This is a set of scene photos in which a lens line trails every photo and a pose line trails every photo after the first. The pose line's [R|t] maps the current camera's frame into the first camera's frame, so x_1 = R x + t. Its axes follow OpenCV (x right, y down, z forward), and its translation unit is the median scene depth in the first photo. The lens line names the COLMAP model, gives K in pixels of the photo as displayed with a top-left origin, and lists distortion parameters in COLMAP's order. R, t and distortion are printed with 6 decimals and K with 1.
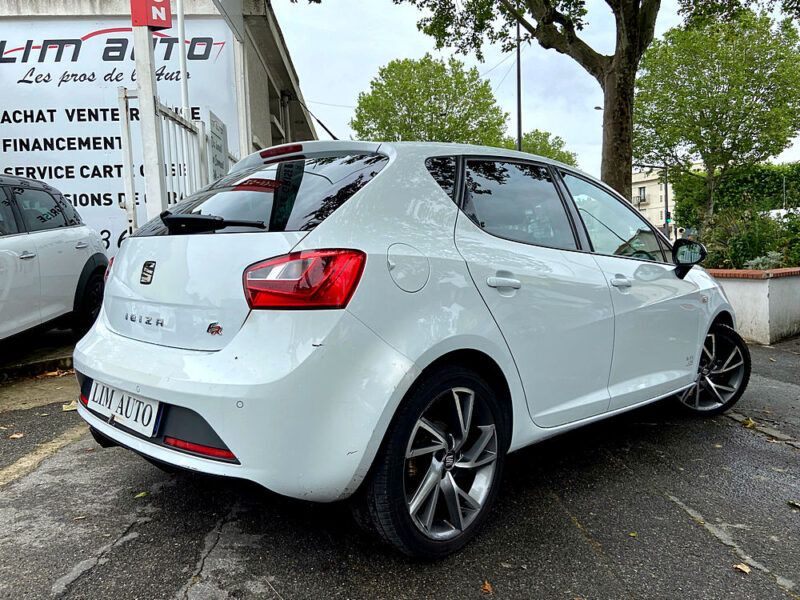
lens RADIAL K [[593.4, 0, 400.0], [0, 593.4, 300.0], [0, 0, 1]] dist [0.100990, -0.121335]
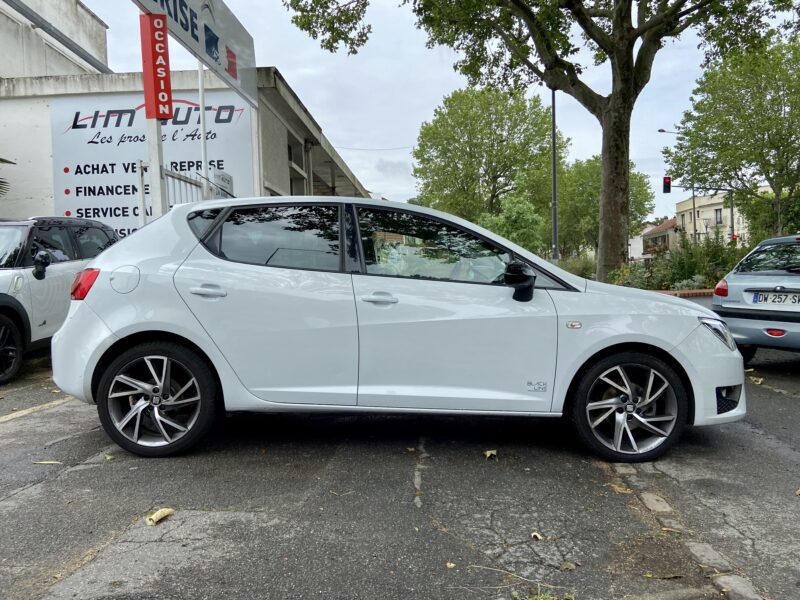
lens RADIAL K [[593.4, 0, 400.0], [0, 593.4, 300.0], [0, 0, 1]] dist [0.100990, -0.121335]
pose [[0.993083, 0.007873, -0.117149, 0.181638], [-0.012486, 0.999173, -0.038694, 0.017207], [0.116747, 0.039889, 0.992360, -0.189554]]
